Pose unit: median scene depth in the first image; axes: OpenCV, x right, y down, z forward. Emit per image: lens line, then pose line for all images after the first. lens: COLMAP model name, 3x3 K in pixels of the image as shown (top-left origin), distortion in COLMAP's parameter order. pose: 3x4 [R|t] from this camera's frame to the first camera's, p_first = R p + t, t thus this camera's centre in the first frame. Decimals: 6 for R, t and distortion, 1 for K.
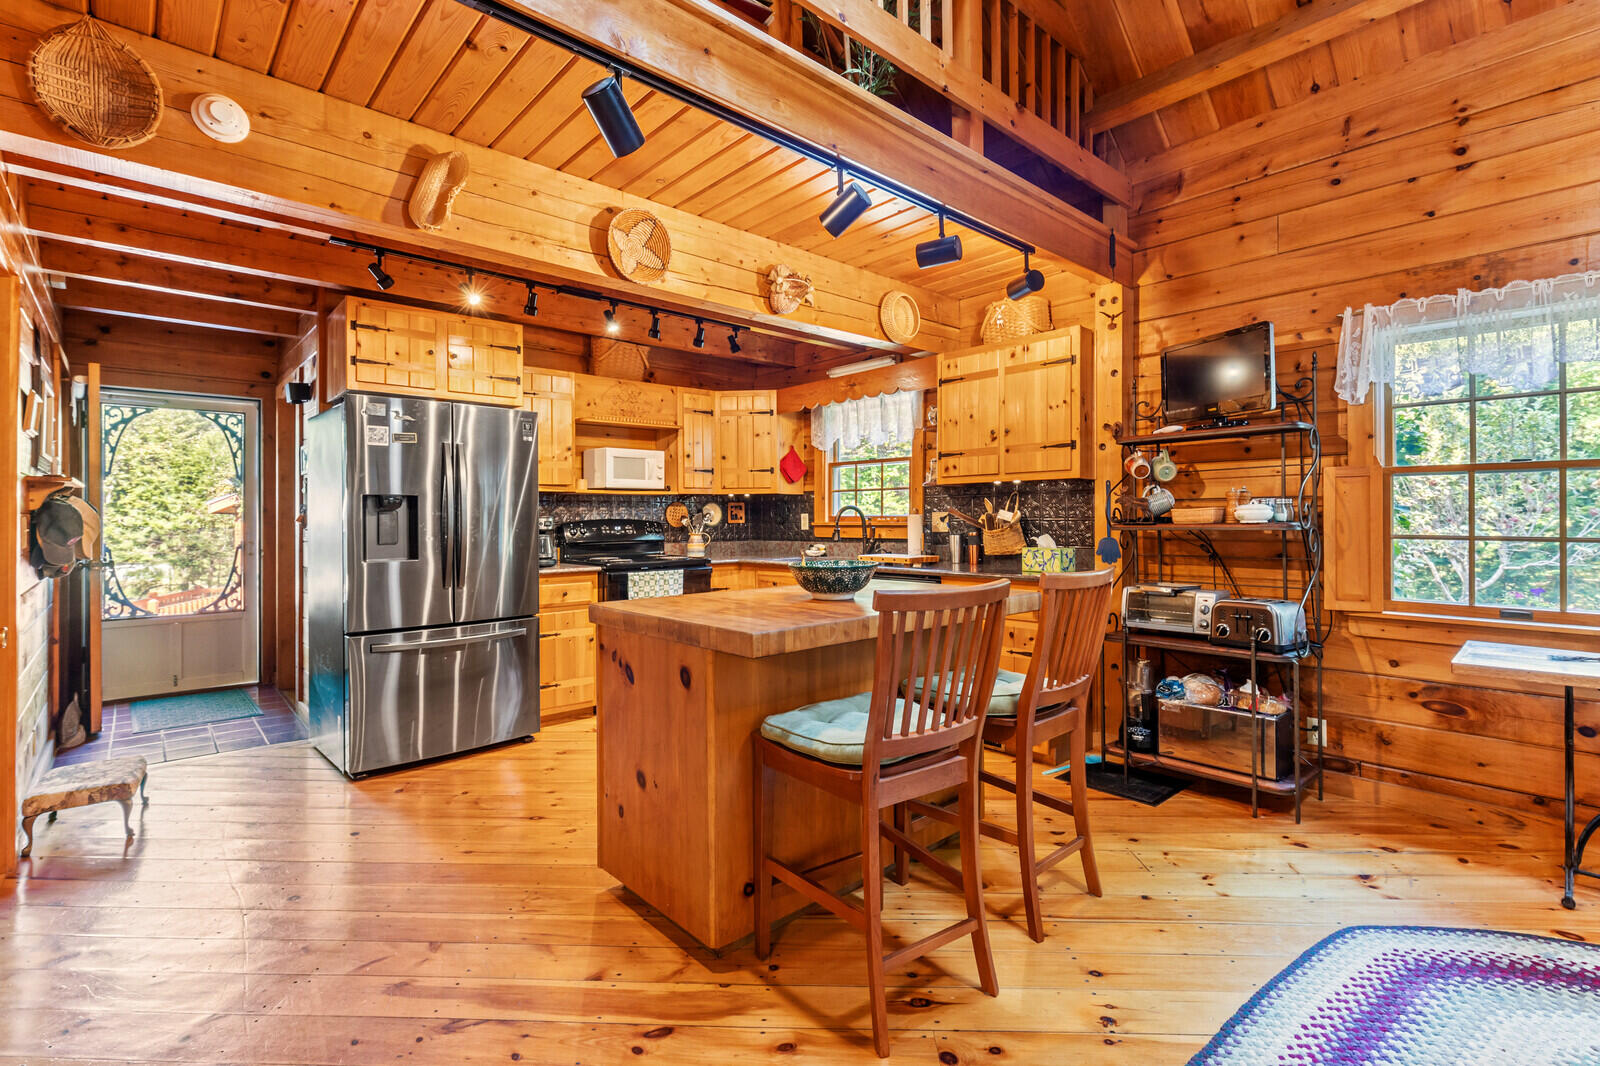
lens RADIAL K [[738.5, 0, 800.2], [0, 738.5, 510.3], [0, 0, 1]] dist [-0.005389, -0.000700]
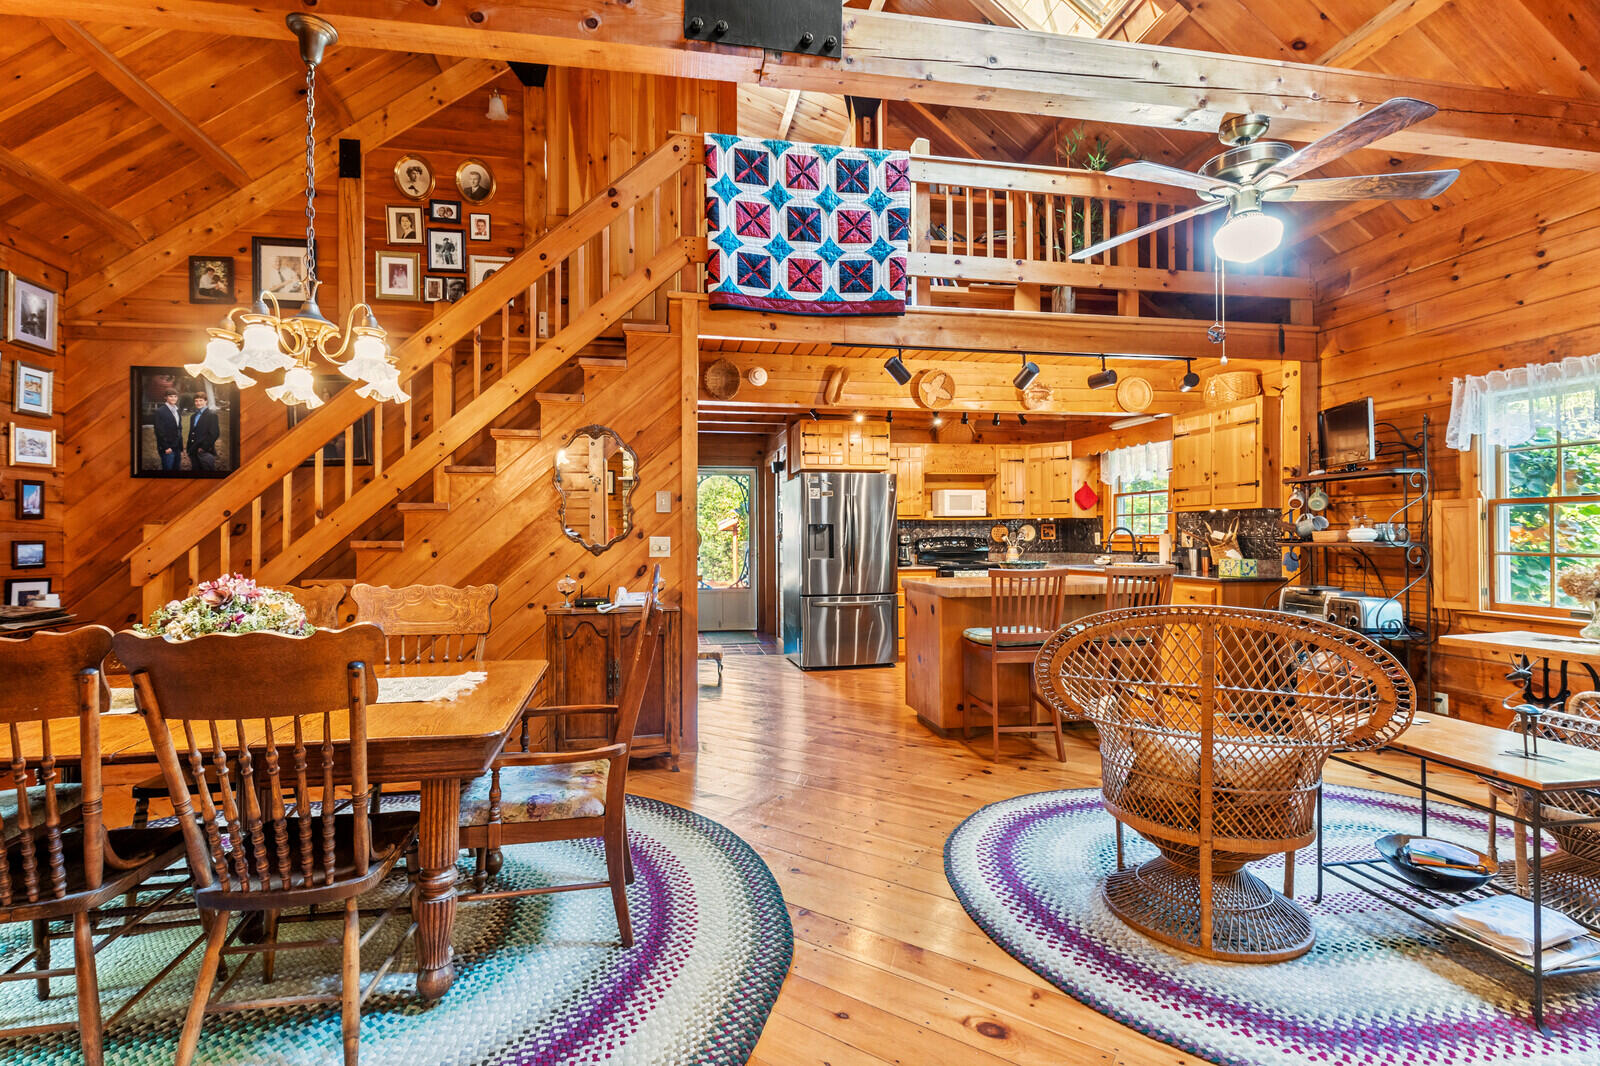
lens RADIAL K [[738.5, 0, 794.6], [0, 738.5, 530.0], [0, 0, 1]] dist [-0.005389, -0.000700]
pose [[0.850083, -0.001859, -0.526646, 0.334115], [0.005938, 0.999964, 0.006055, -0.015472], [0.526615, -0.008275, 0.850063, -0.562660]]
